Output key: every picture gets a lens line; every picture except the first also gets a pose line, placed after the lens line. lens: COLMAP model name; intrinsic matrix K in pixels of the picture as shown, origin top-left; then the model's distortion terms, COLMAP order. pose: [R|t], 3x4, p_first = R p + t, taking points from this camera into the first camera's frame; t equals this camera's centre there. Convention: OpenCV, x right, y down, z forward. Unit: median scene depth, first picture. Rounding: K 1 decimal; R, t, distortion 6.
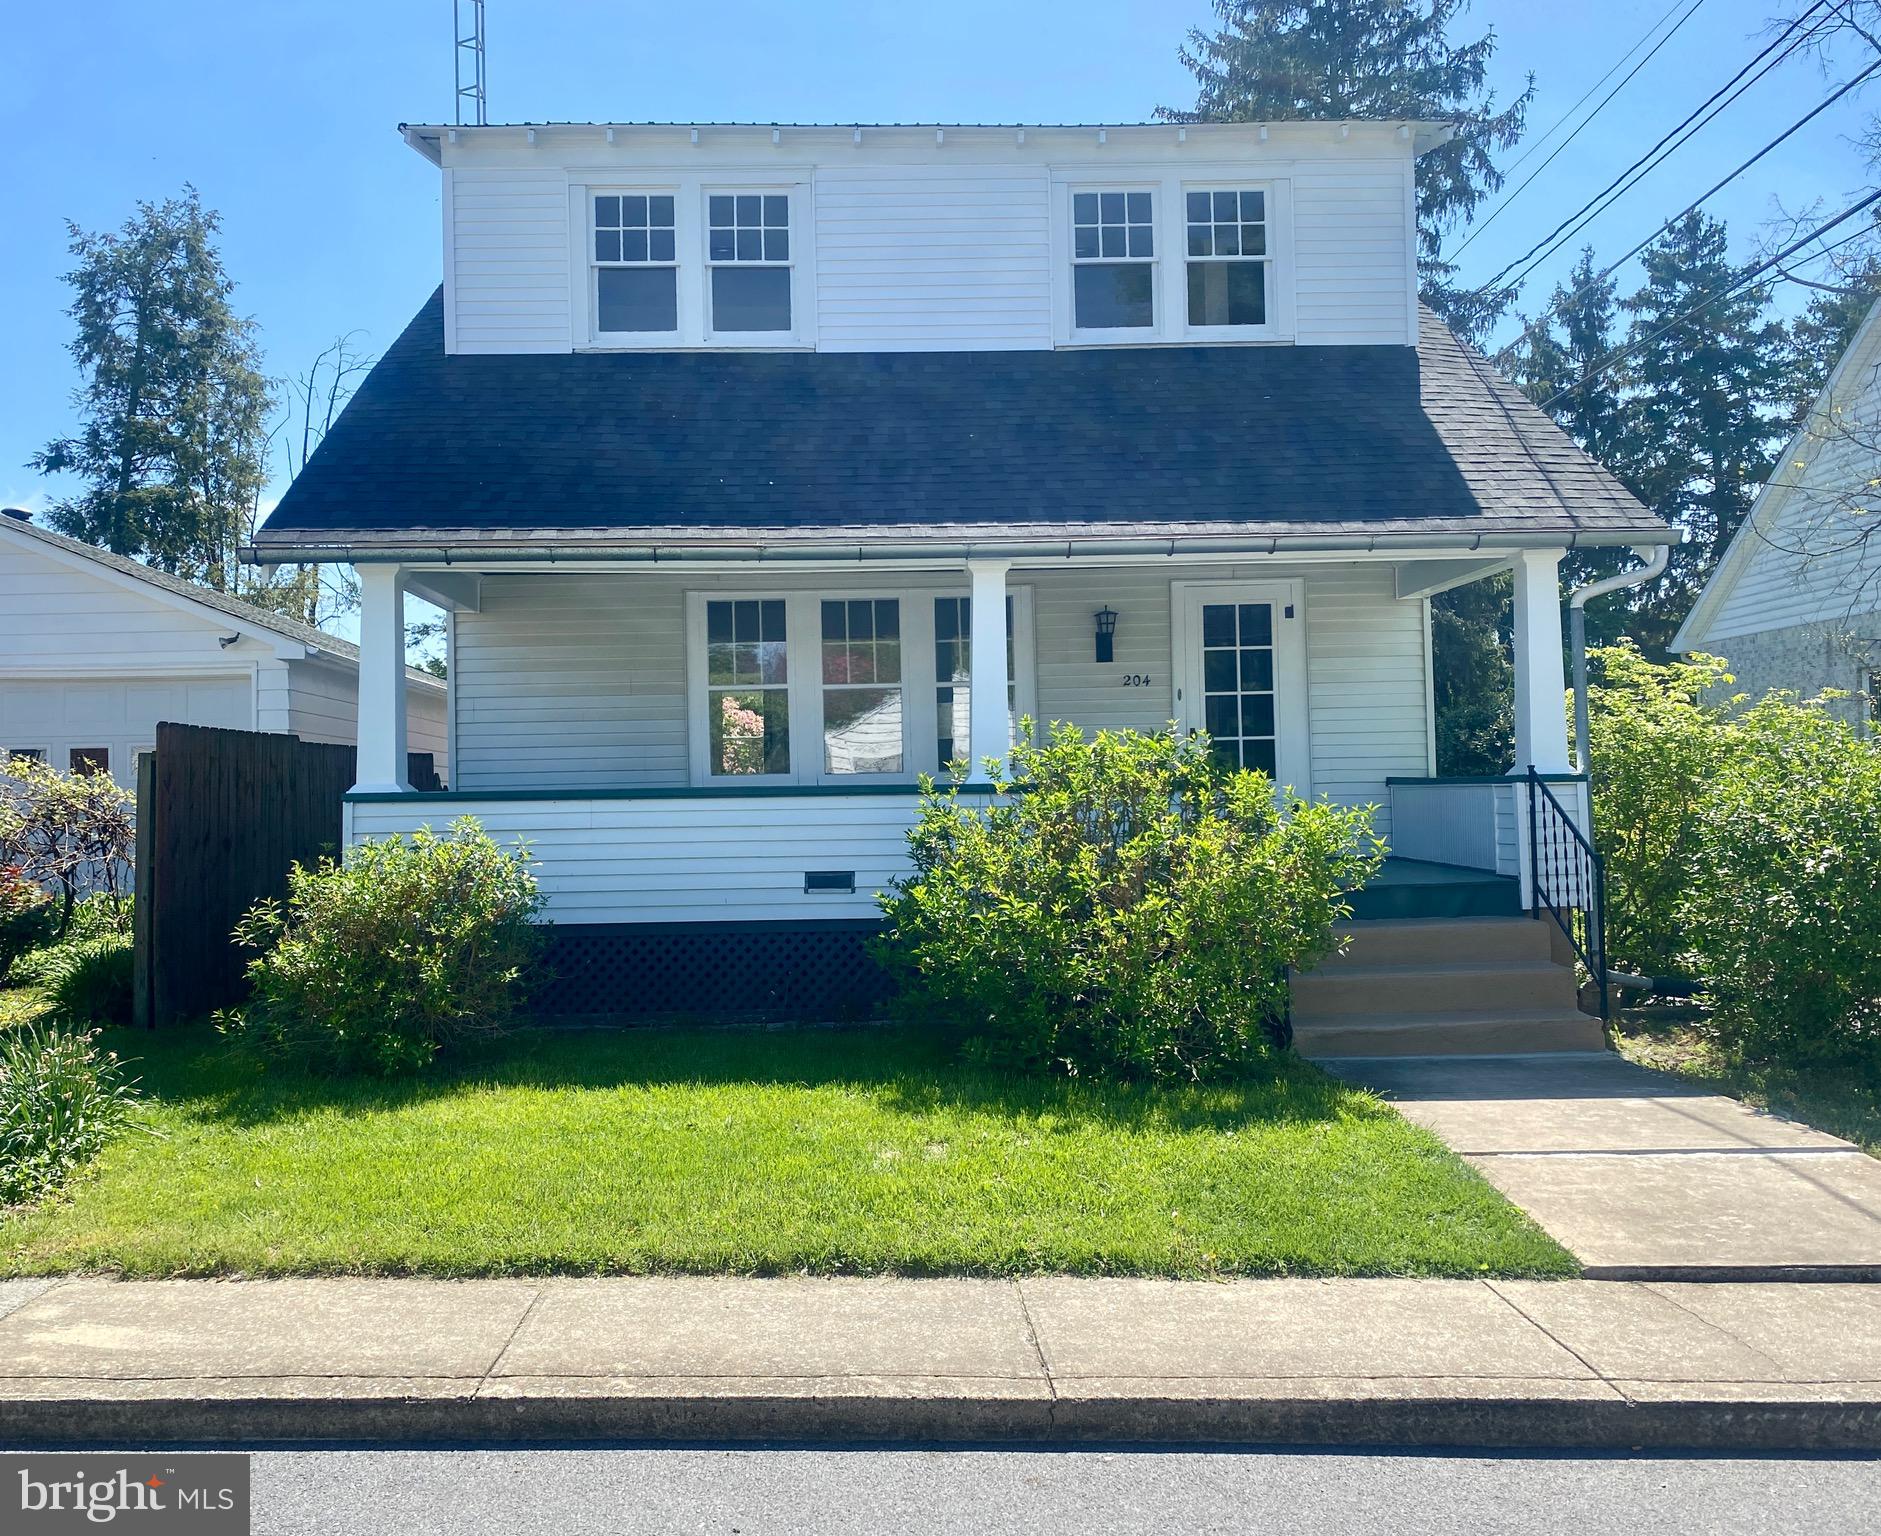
lens RADIAL K [[1559.4, 0, 868.7], [0, 1559.4, 771.4], [0, 0, 1]] dist [0.011337, -0.001166]
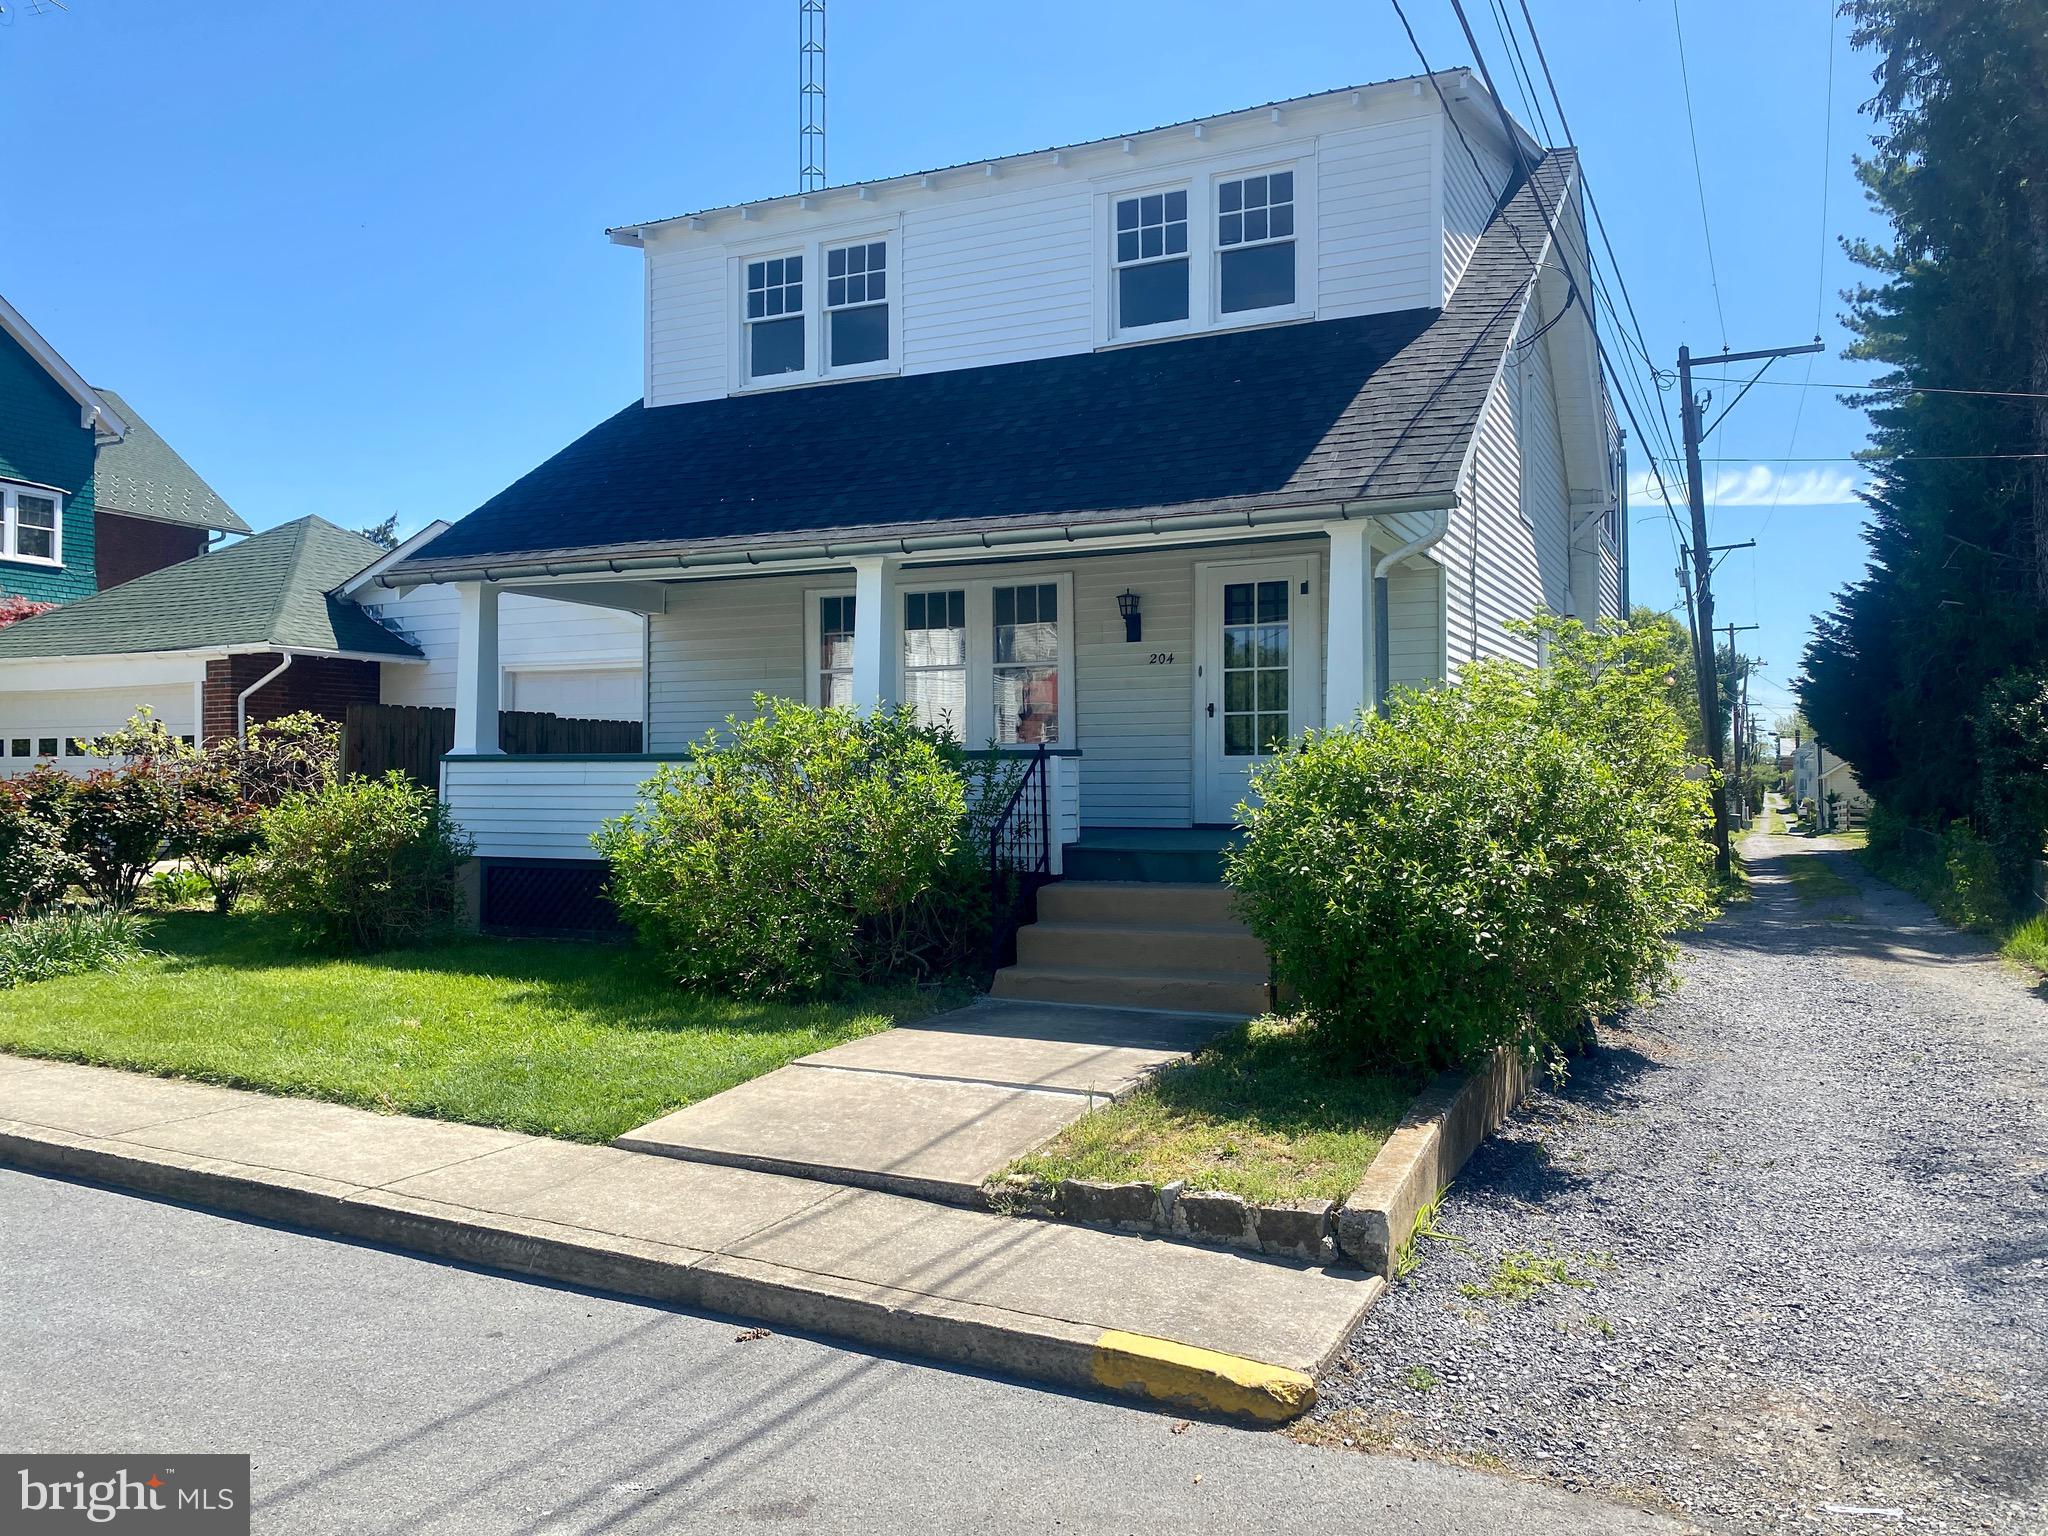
lens RADIAL K [[1557.1, 0, 984.7], [0, 1557.1, 769.7], [0, 0, 1]] dist [0.045467, 0.002035]
pose [[0.888639, 0.015683, -0.458340, 0.625144], [-0.006806, 0.999756, 0.021012, -0.004627], [0.458558, -0.015552, 0.888529, 0.002045]]
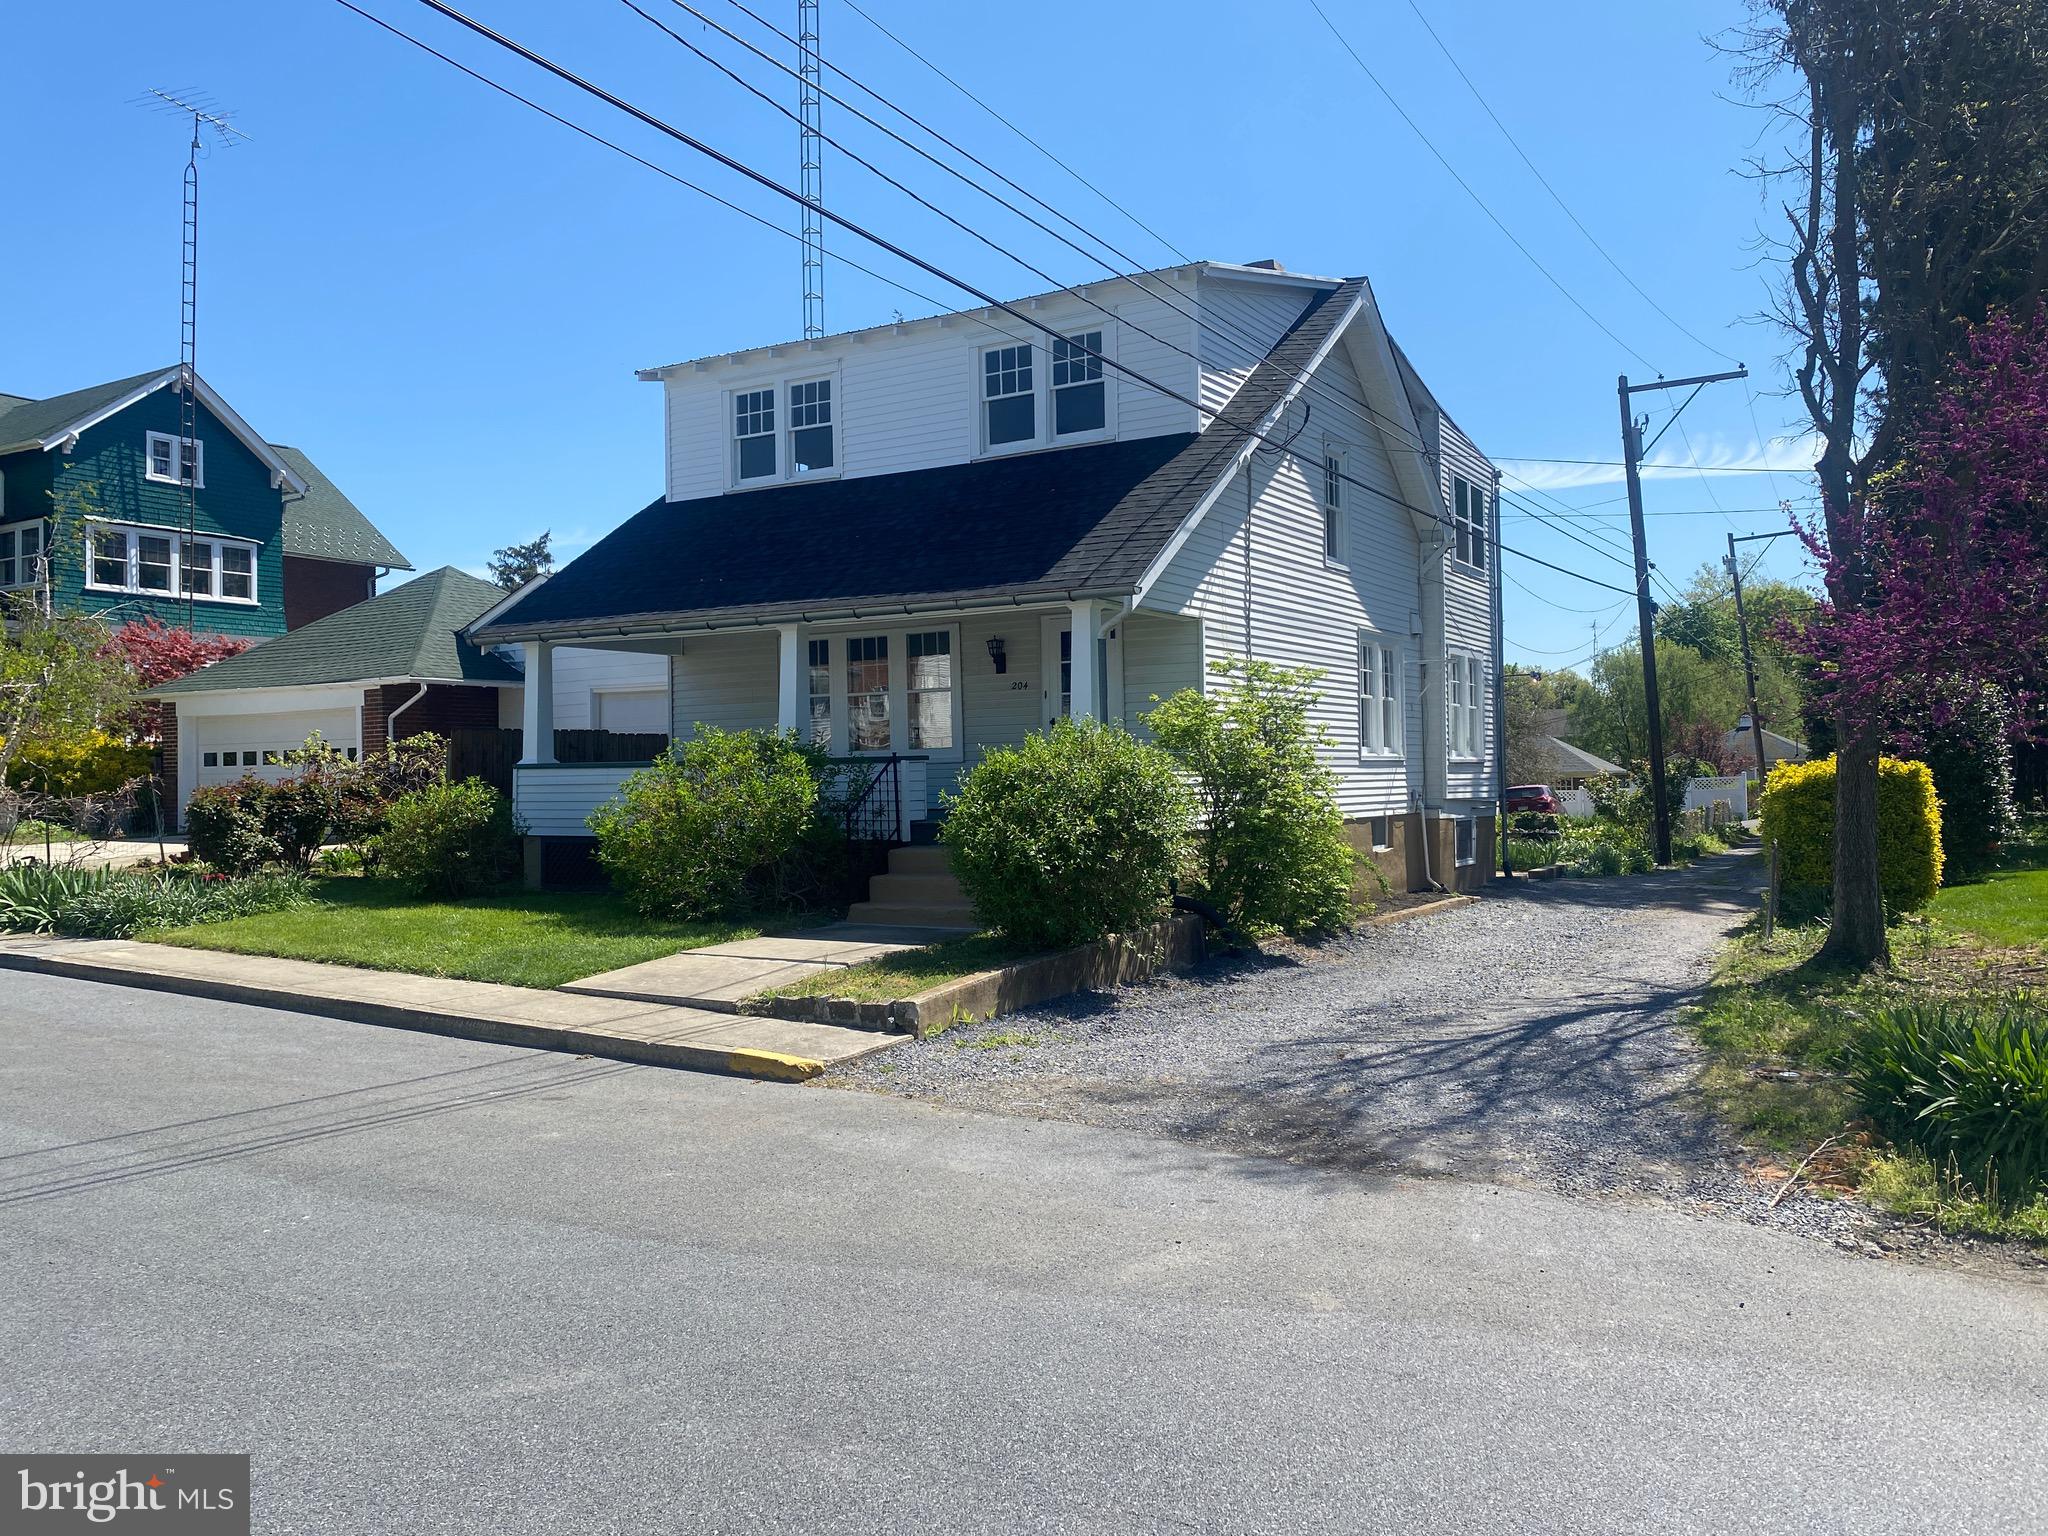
lens RADIAL K [[1538.3, 0, 986.5], [0, 1538.3, 762.9], [0, 0, 1]] dist [0.055358, -0.001250]
pose [[0.842854, 0.003730, -0.538130, 1.041585], [0.011631, 0.999616, 0.025145, -0.025545], [0.538017, -0.027453, 0.842487, -0.260972]]
